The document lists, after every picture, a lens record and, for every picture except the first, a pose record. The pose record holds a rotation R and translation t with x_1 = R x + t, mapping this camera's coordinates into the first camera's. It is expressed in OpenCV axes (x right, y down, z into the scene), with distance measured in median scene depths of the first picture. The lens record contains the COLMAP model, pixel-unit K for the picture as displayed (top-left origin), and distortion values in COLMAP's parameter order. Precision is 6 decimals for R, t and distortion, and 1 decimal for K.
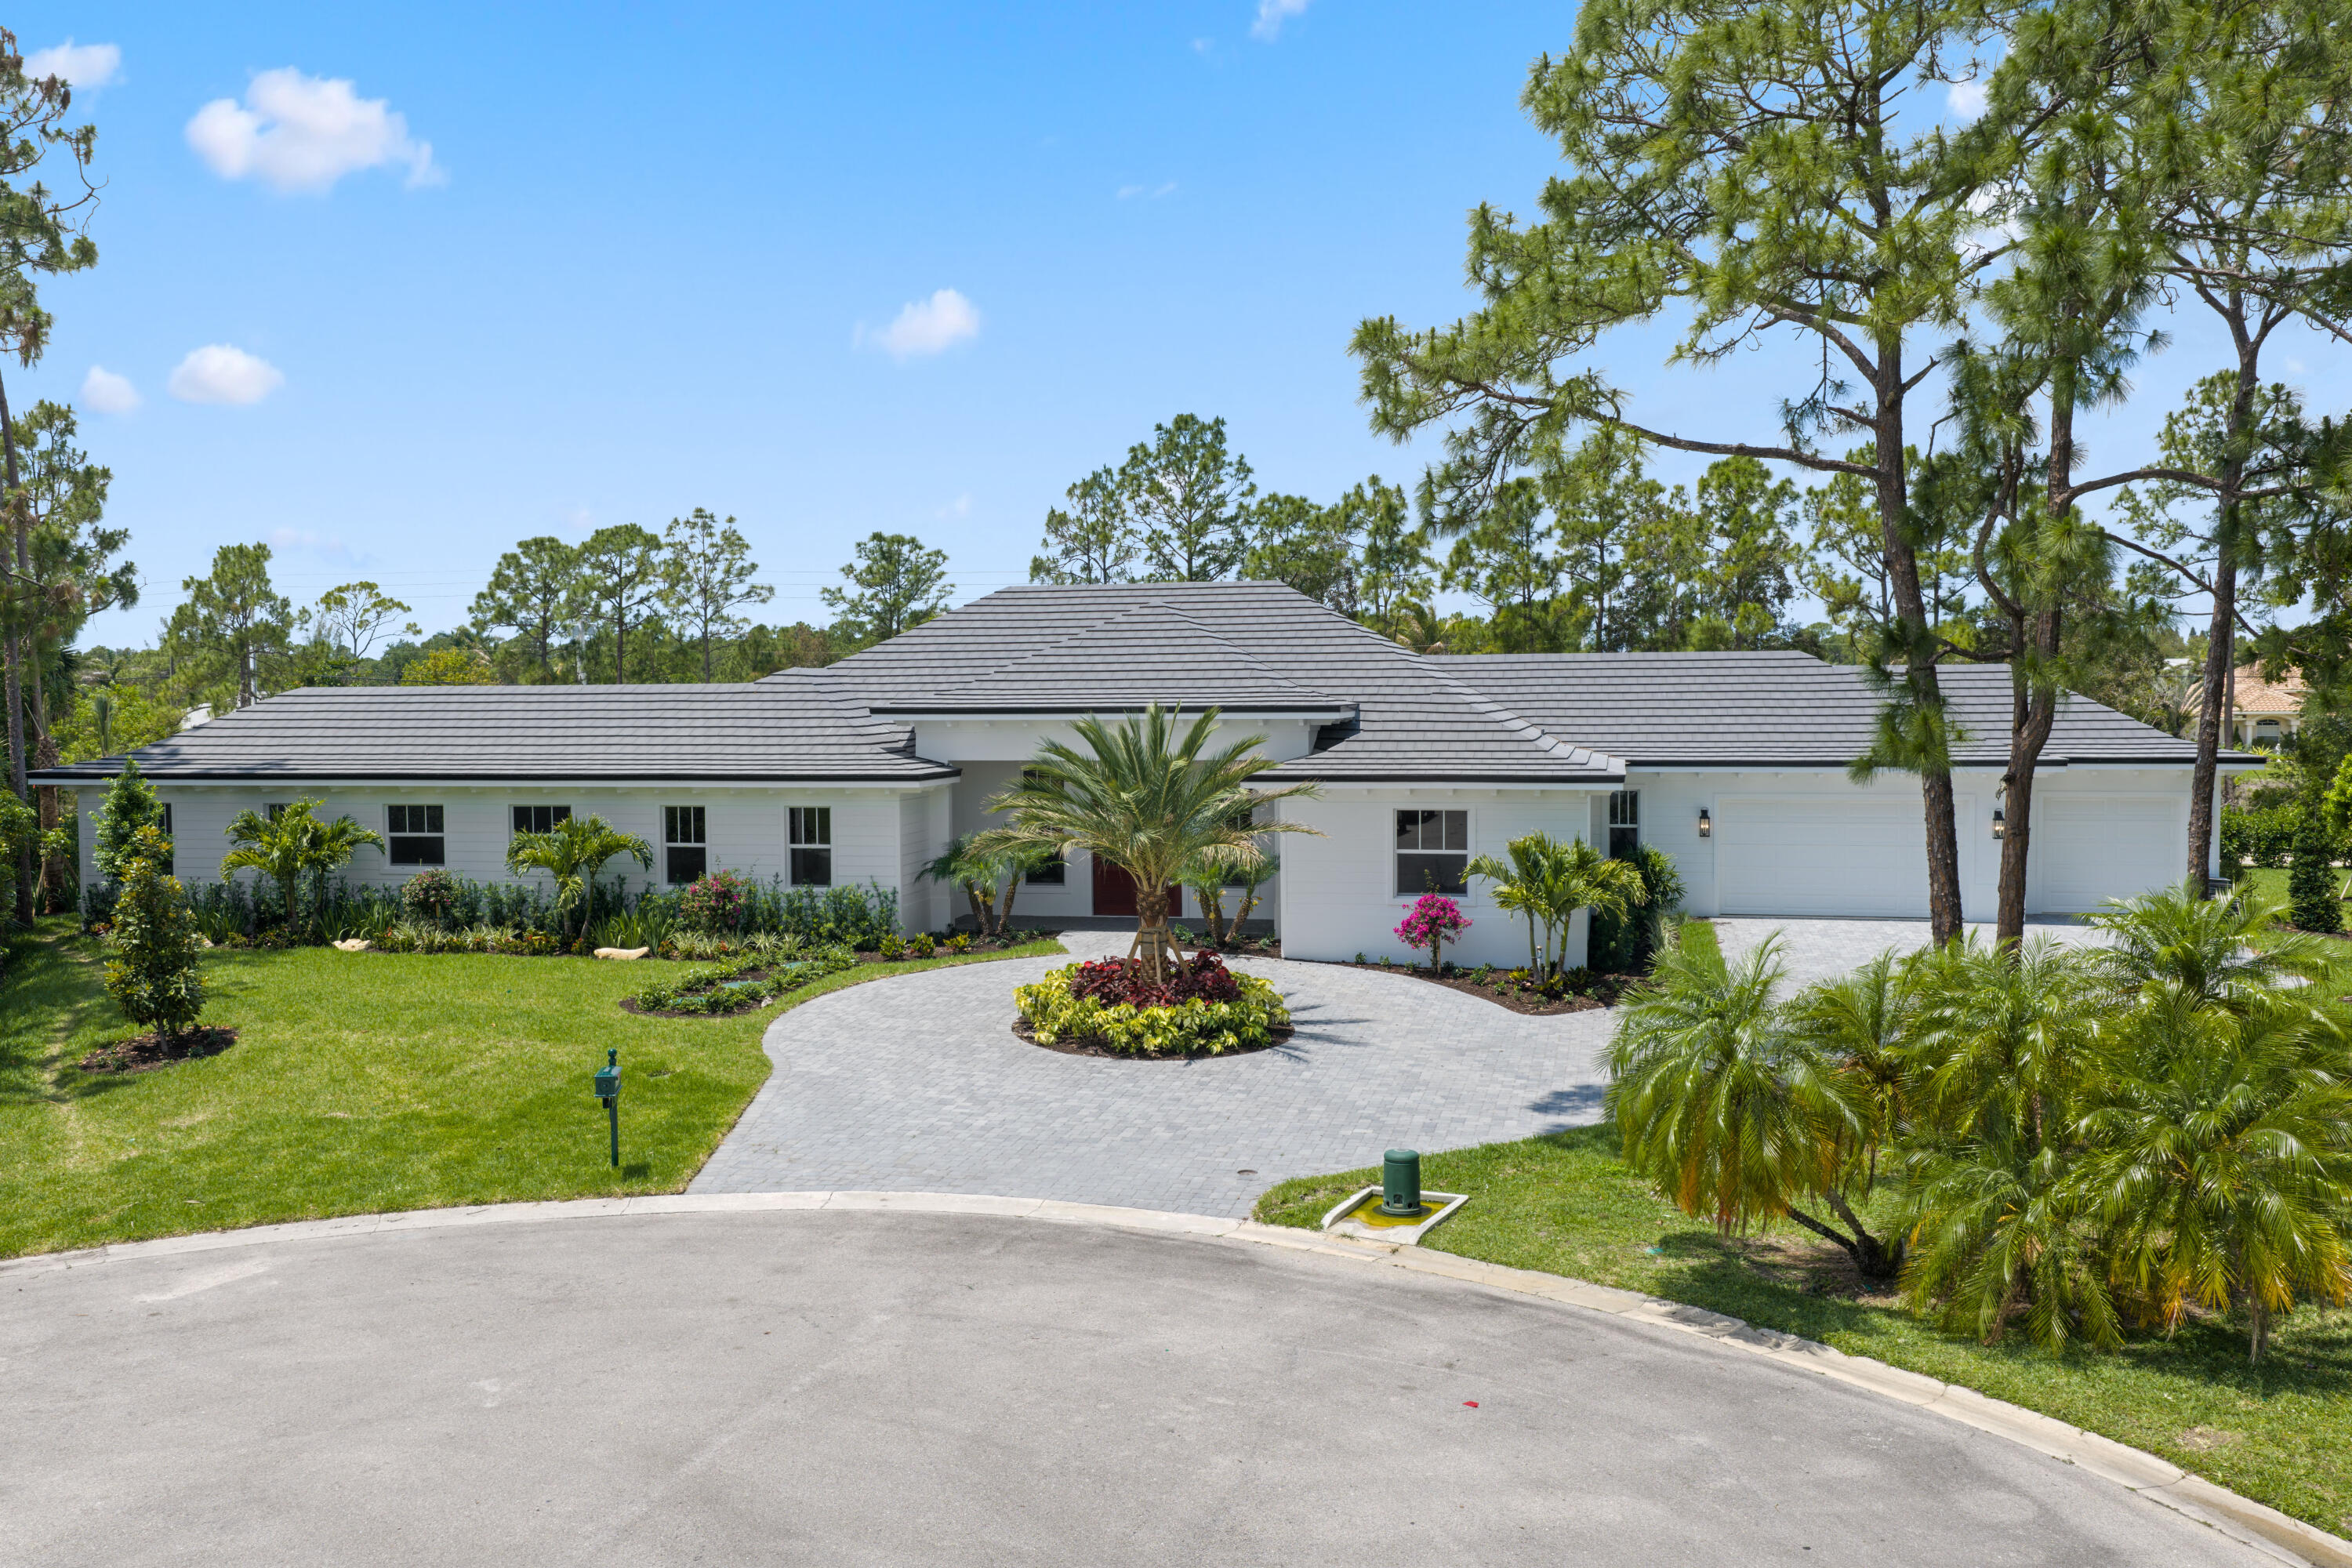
lens RADIAL K [[1933.6, 0, 1176.0], [0, 1933.6, 784.0], [0, 0, 1]] dist [0.014516, -0.018021]
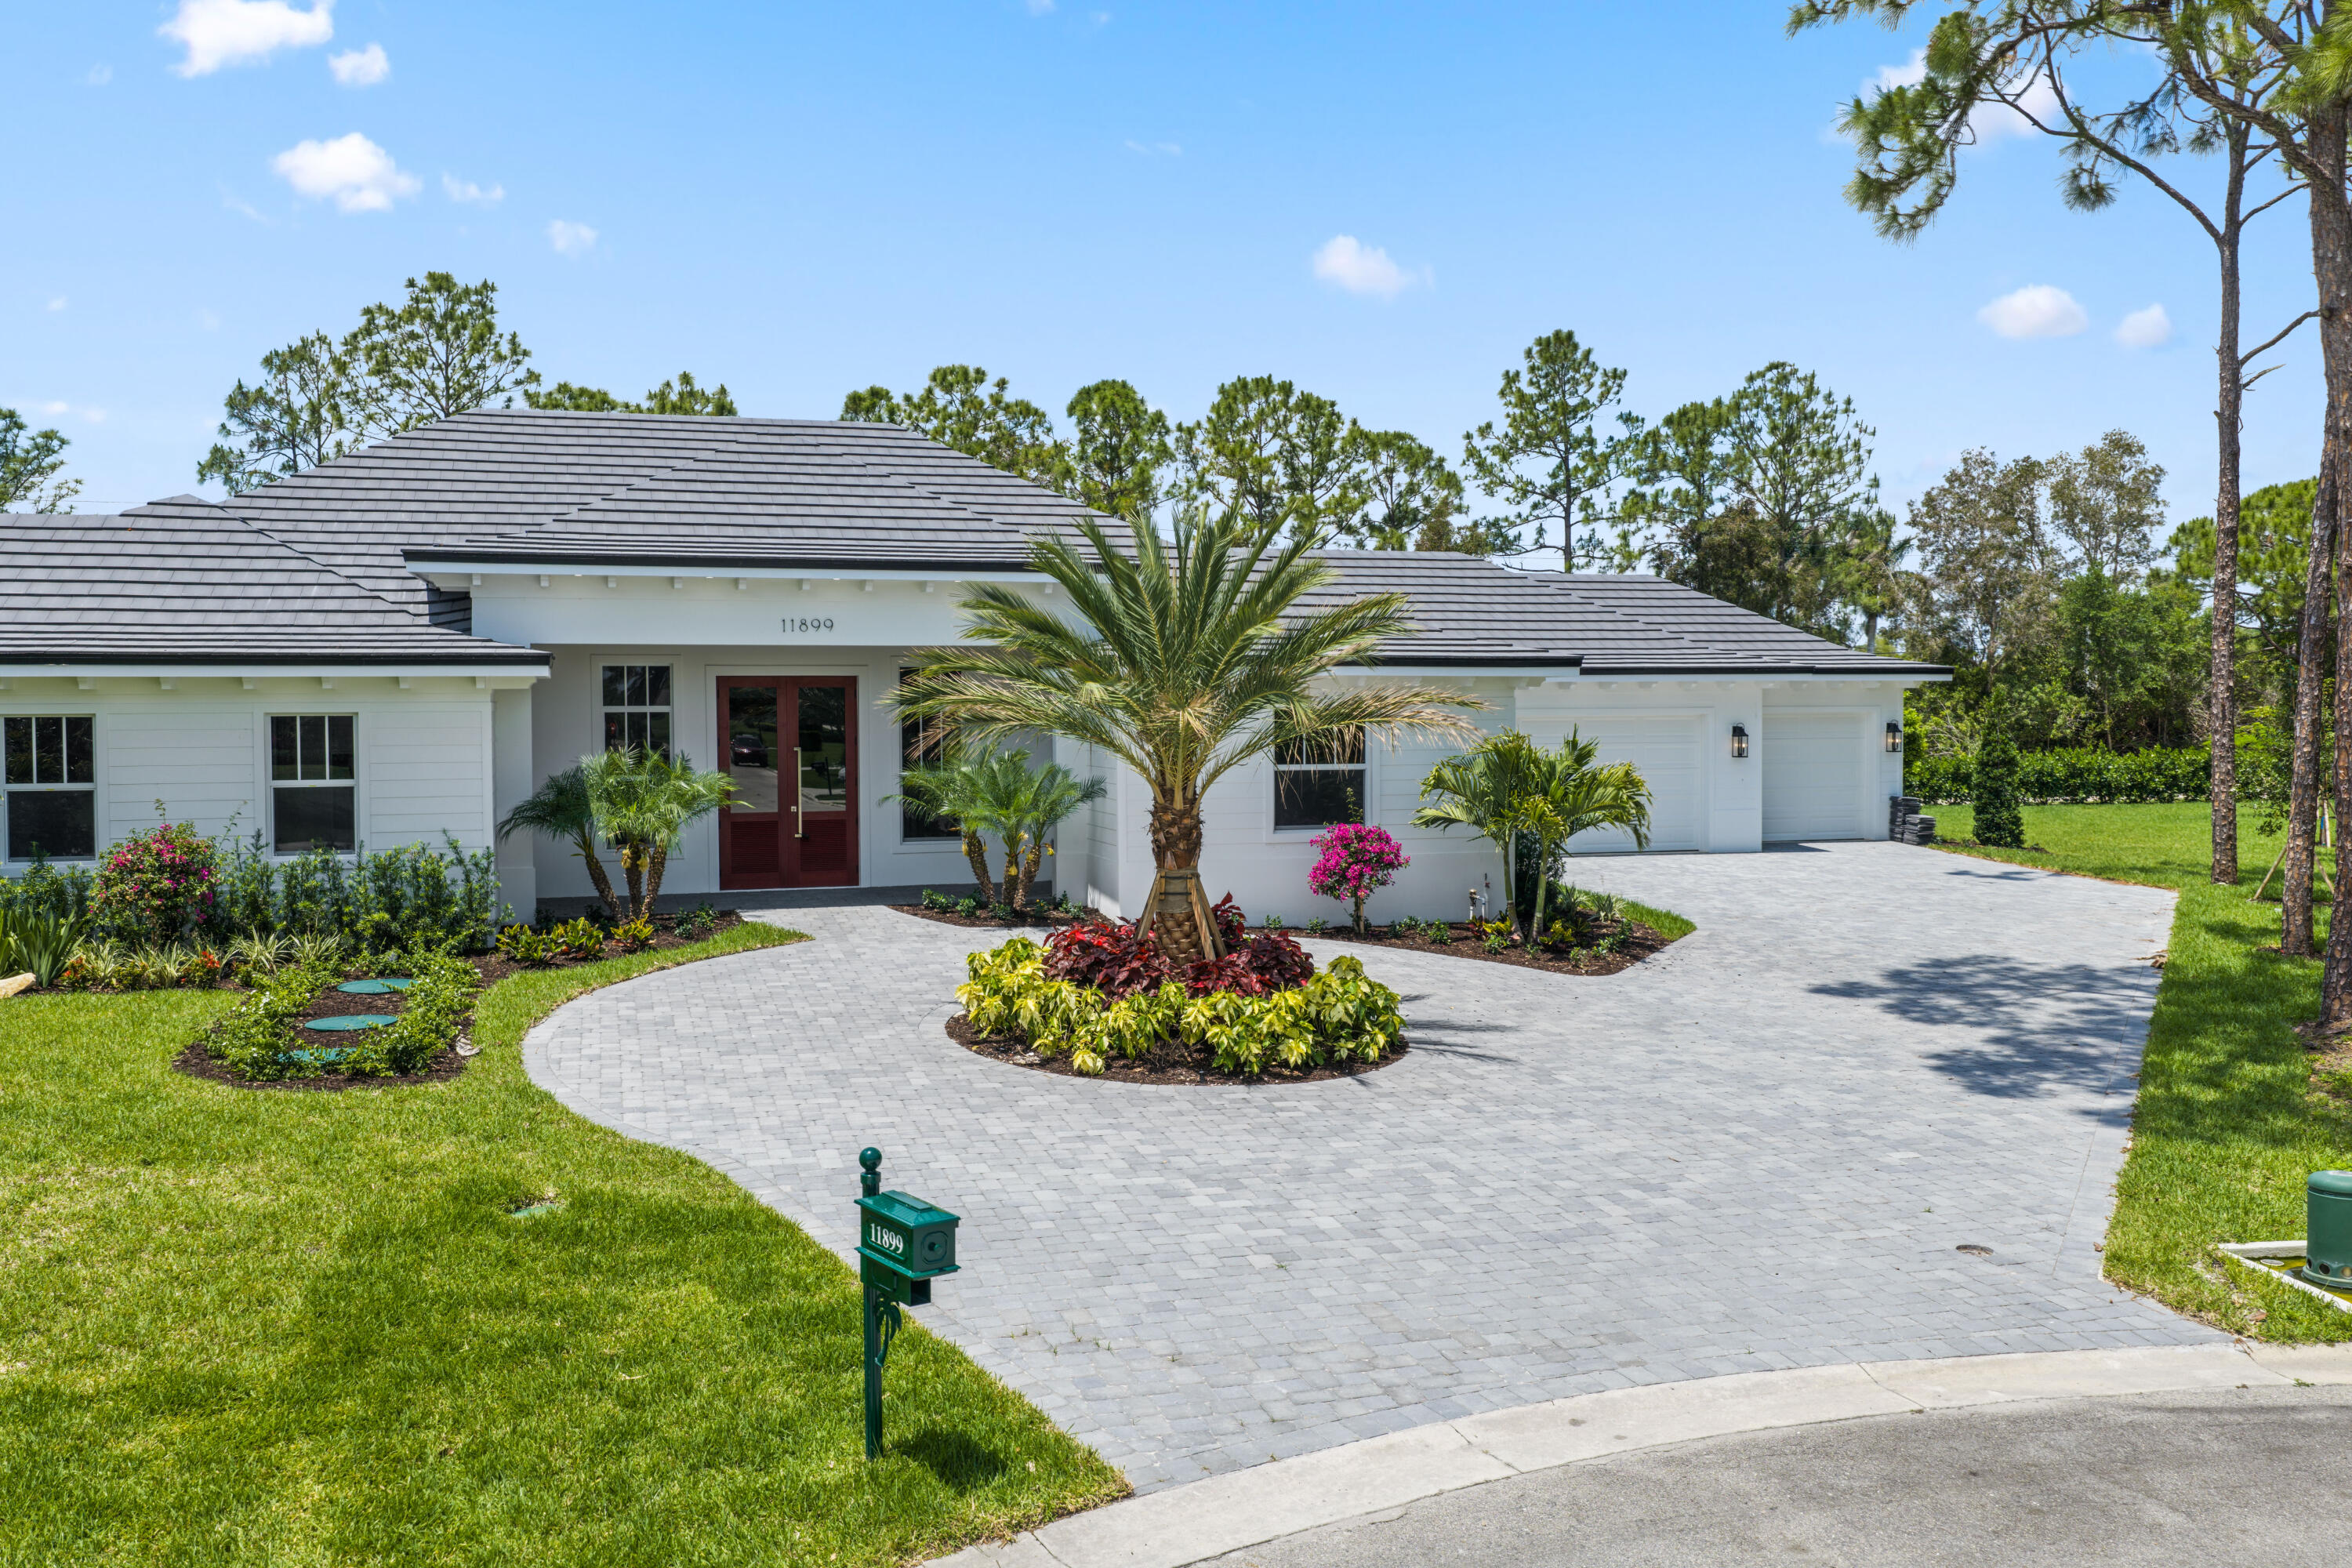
lens RADIAL K [[1959.9, 0, 1173.3], [0, 1959.9, 743.2], [0, 0, 1]] dist [0.000859, -0.009334]
pose [[0.869107, -0.006622, 0.494580, -0.260583], [0.020667, 0.999523, -0.022934, 0.039825], [-0.494192, 0.030154, 0.868829, 0.378124]]
